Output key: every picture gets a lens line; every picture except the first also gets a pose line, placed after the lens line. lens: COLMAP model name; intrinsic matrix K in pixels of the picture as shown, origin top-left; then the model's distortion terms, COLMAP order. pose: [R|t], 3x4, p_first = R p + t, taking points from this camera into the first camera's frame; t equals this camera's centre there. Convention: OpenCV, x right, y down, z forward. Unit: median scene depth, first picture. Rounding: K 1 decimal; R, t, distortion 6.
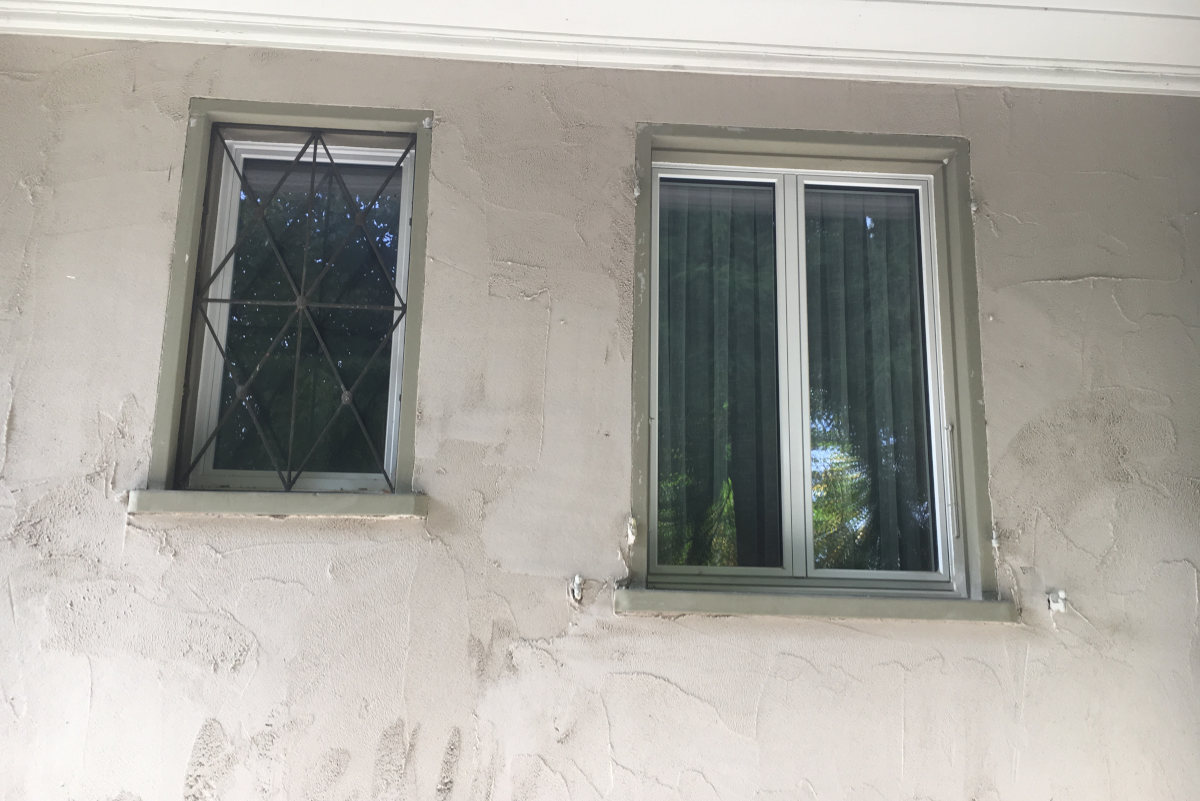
lens RADIAL K [[1023.6, 0, 600.0], [0, 1023.6, 421.6], [0, 0, 1]] dist [0.069913, -0.096164]
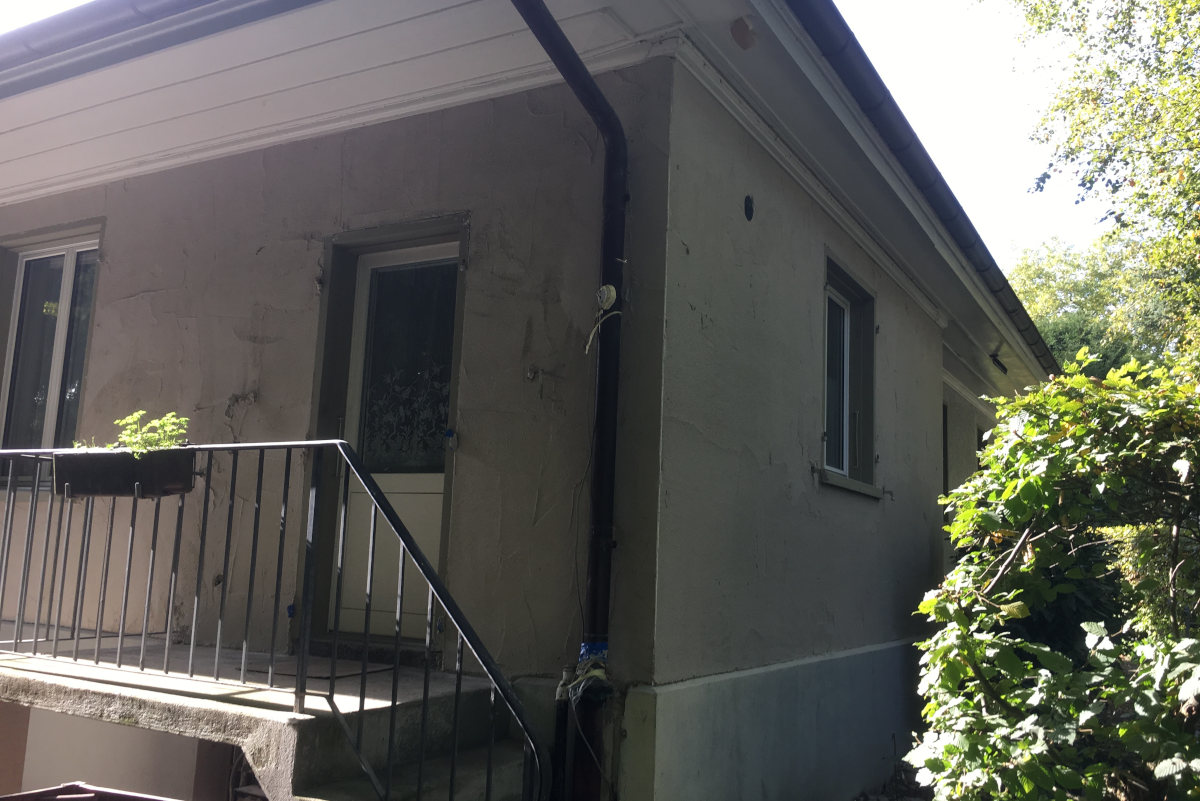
lens RADIAL K [[1013.4, 0, 591.0], [0, 1013.4, 398.9], [0, 0, 1]] dist [0.047769, -0.004183]
pose [[0.822180, -0.062711, -0.565763, 1.940989], [0.075466, 0.997148, -0.000858, 0.081855], [0.564203, -0.041990, 0.824567, 0.068663]]
